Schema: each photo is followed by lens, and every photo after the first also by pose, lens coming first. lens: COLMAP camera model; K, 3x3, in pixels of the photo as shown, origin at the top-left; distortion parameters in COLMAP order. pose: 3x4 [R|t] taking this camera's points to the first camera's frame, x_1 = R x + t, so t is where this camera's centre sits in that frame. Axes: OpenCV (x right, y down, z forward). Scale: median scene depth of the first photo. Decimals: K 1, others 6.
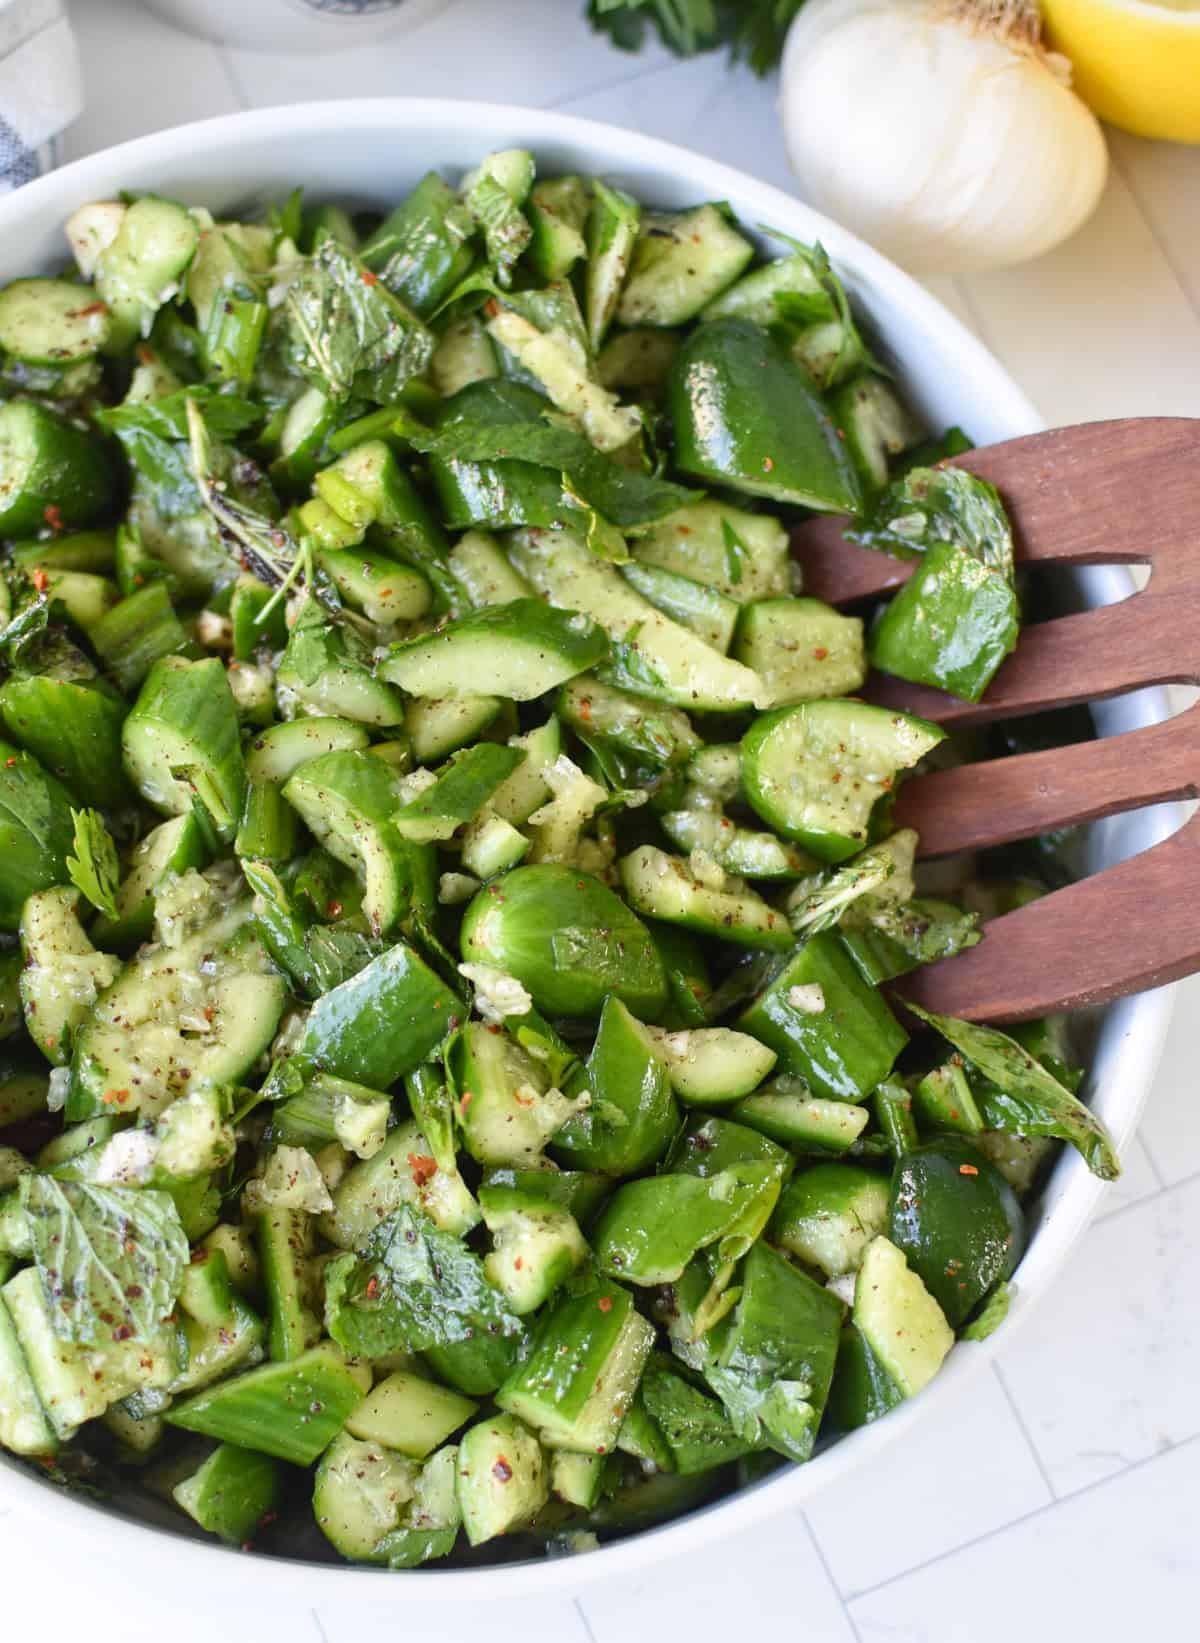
lens RADIAL K [[2996.9, 0, 600.0], [0, 2996.9, 821.5], [0, 0, 1]] dist [-0.230078, 0.086278]
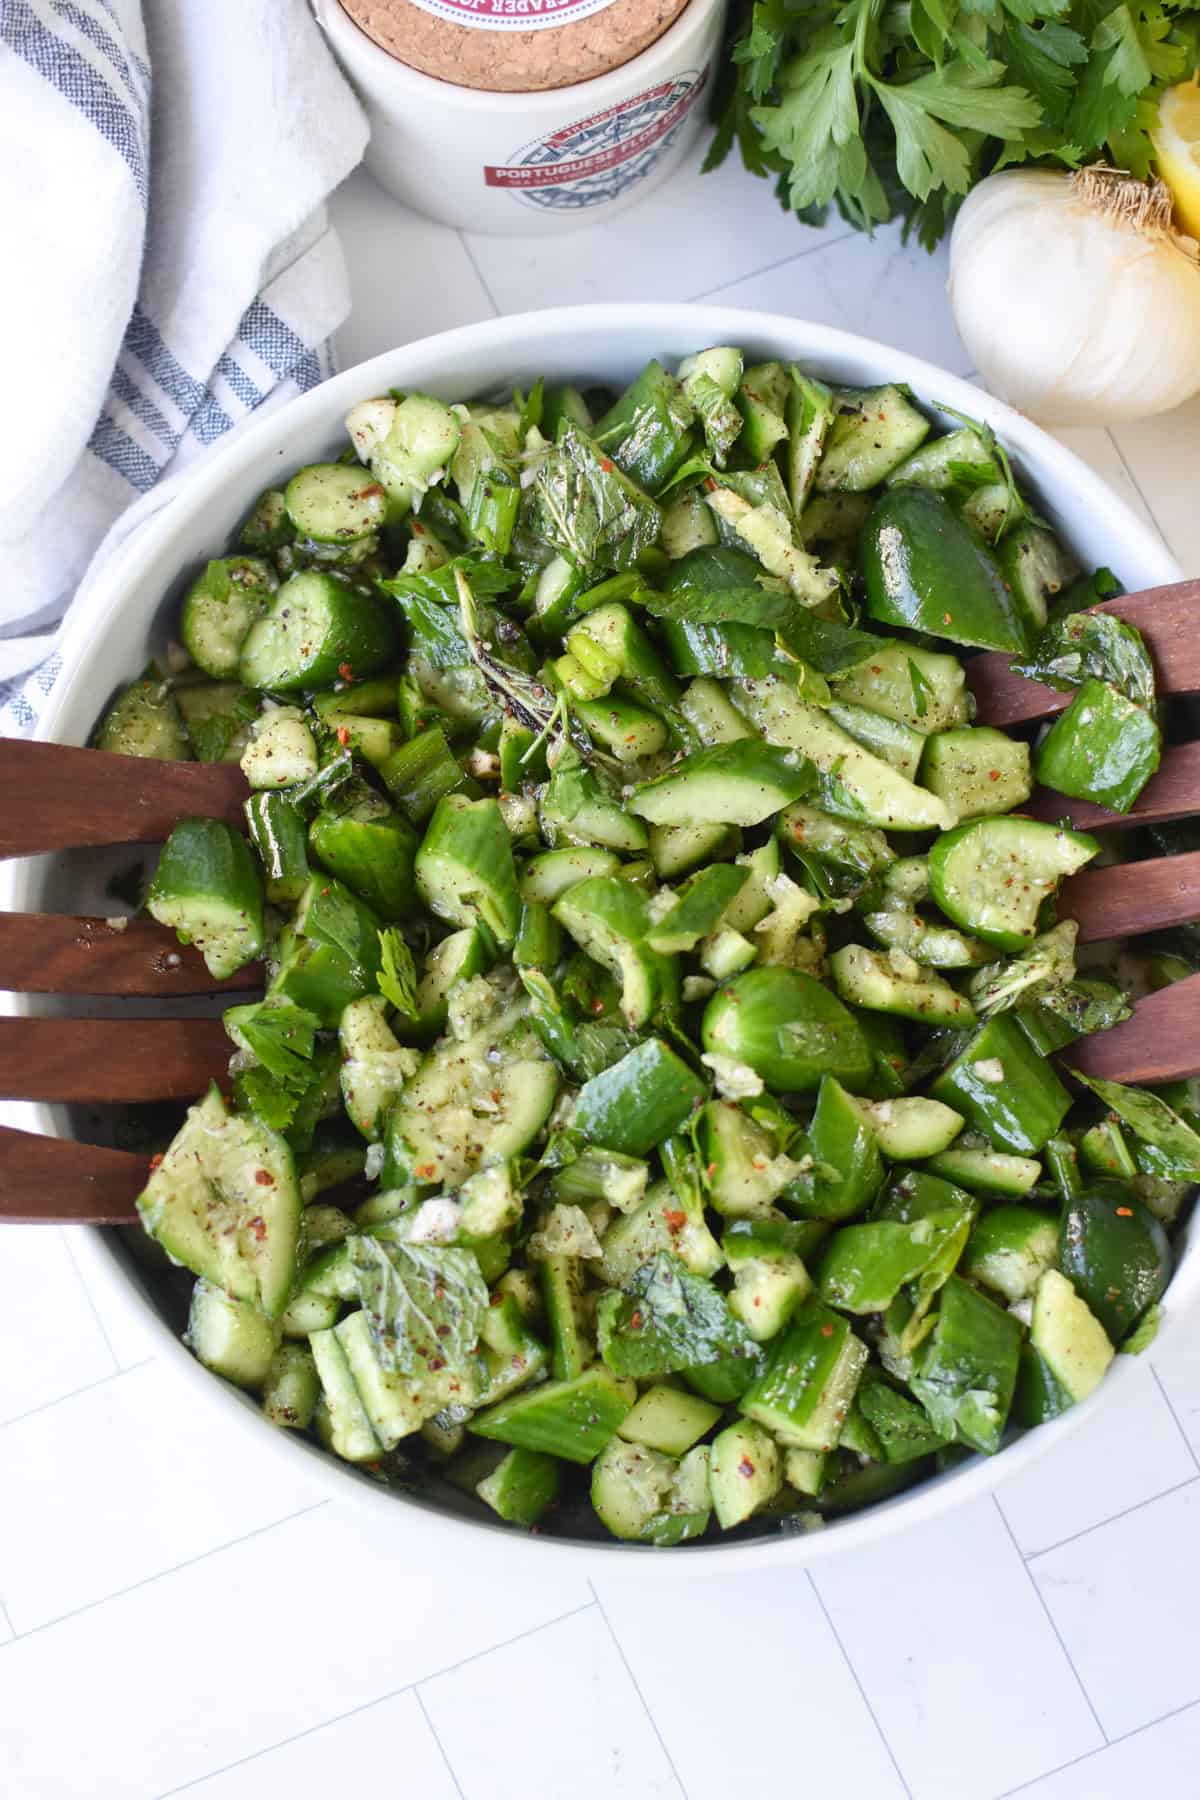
lens RADIAL K [[2876.9, 0, 600.0], [0, 2876.9, 900.0], [0, 0, 1]] dist [-0.204994, 0.040347]
pose [[0.998032, -0.021323, -0.058970, -0.017480], [0.024700, 0.998060, 0.057154, -0.079093], [0.057637, -0.058498, 0.996622, -0.156089]]
